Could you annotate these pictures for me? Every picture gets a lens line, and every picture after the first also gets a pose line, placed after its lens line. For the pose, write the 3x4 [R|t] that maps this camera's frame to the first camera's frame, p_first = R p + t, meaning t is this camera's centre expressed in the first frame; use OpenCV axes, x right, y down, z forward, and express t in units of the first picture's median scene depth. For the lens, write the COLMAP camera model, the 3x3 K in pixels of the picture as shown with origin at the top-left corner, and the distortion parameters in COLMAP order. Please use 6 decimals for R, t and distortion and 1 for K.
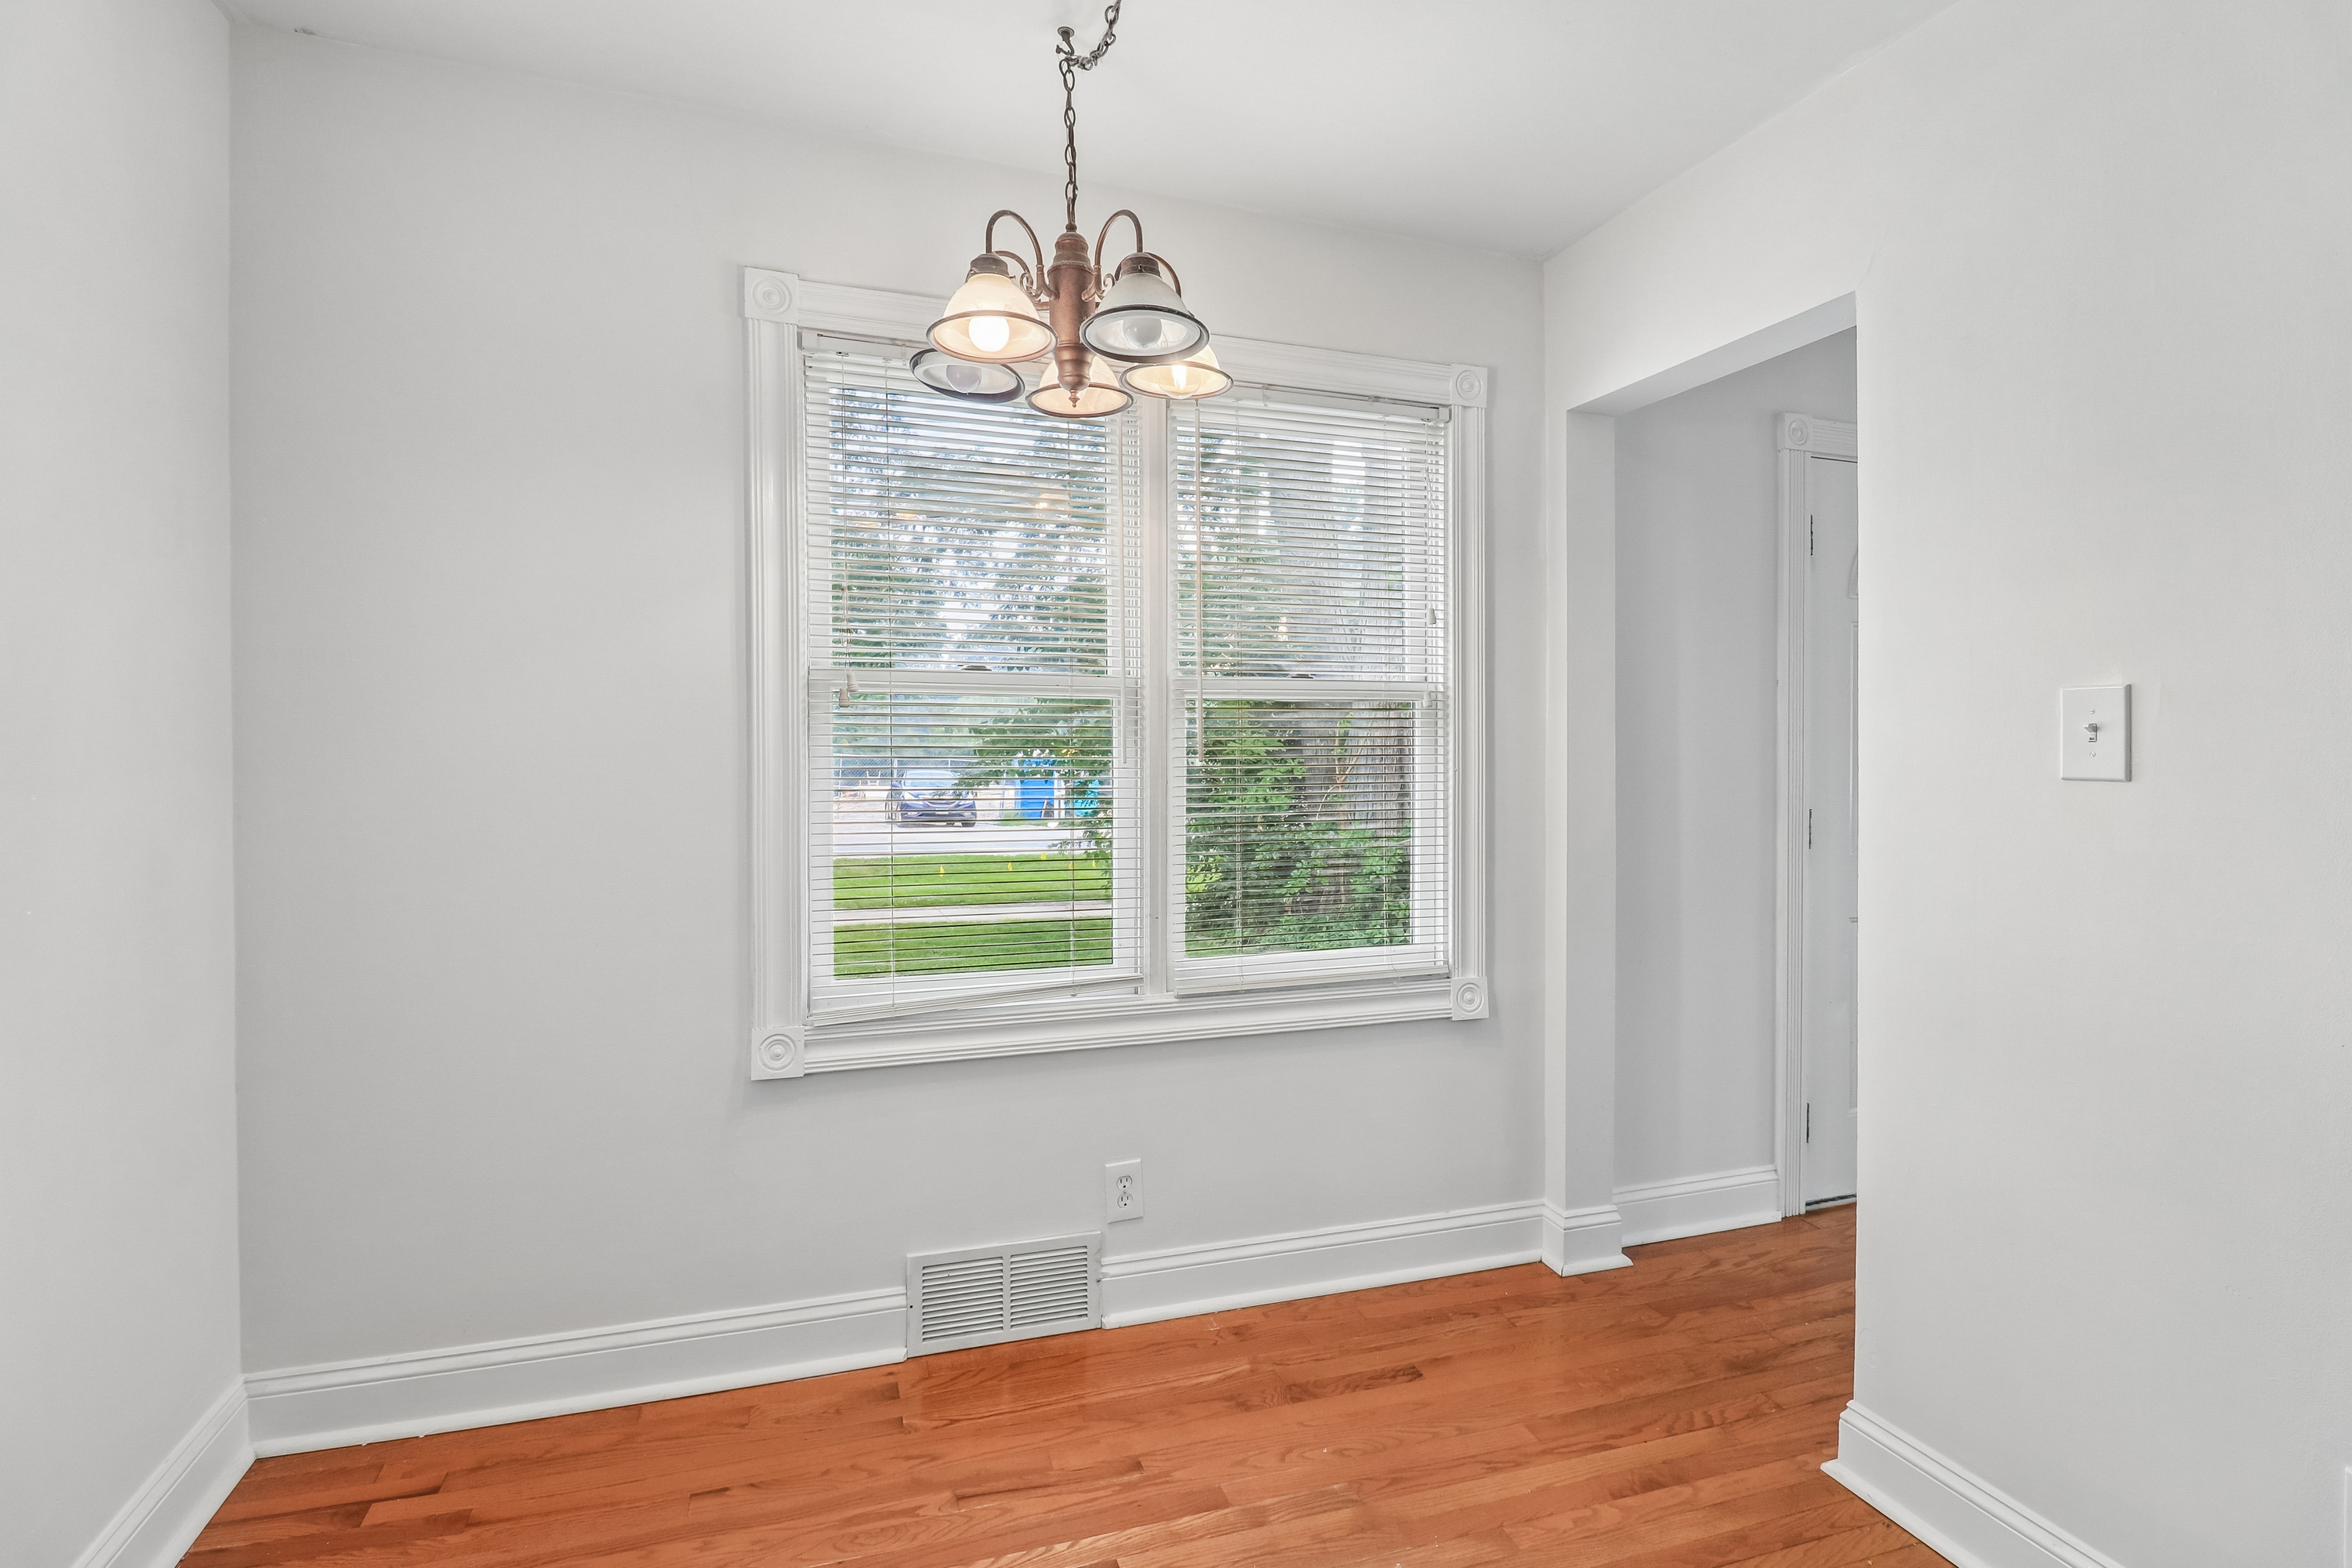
lens RADIAL K [[1094.1, 0, 1166.2], [0, 1094.1, 763.8], [0, 0, 1]] dist [0.002616, -0.013924]
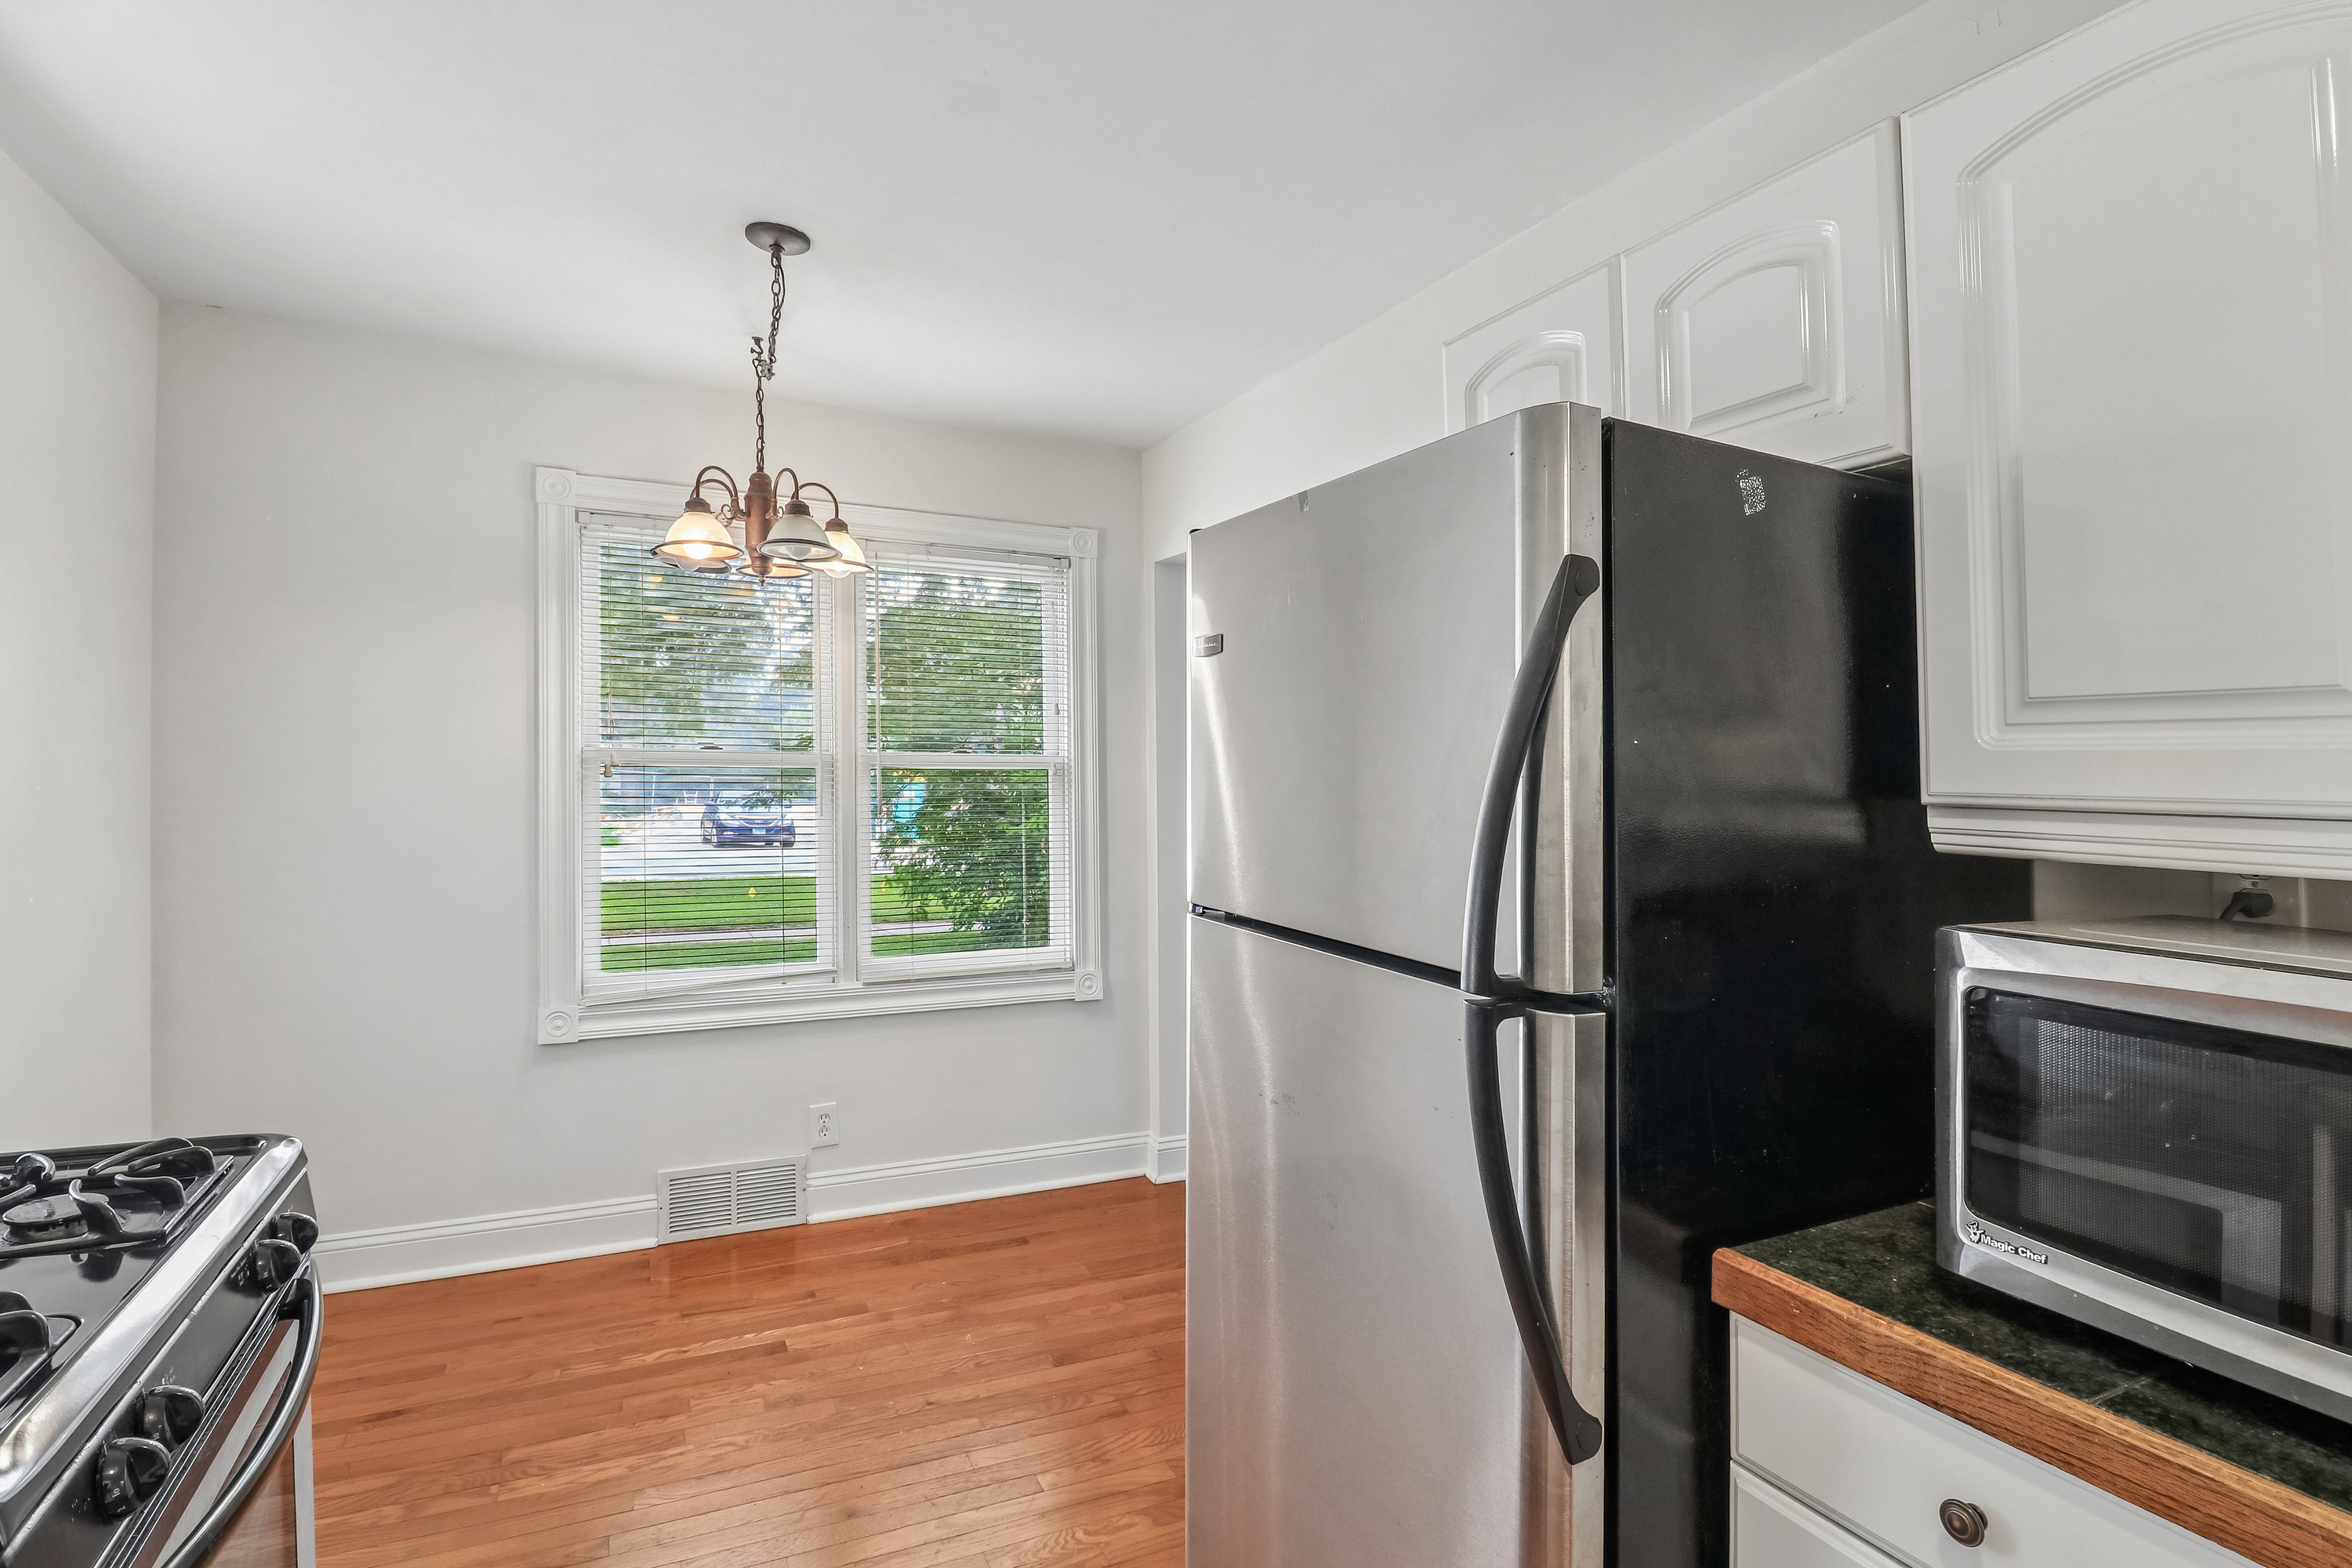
lens RADIAL K [[1179.1, 0, 1170.5], [0, 1179.1, 782.4], [0, 0, 1]] dist [-0.030972, 0.015807]
pose [[0.993087, 0.005862, 0.117236, 0.232192], [-0.006529, 0.999965, 0.005300, -0.055076], [-0.117201, -0.006029, 0.993090, -0.545946]]
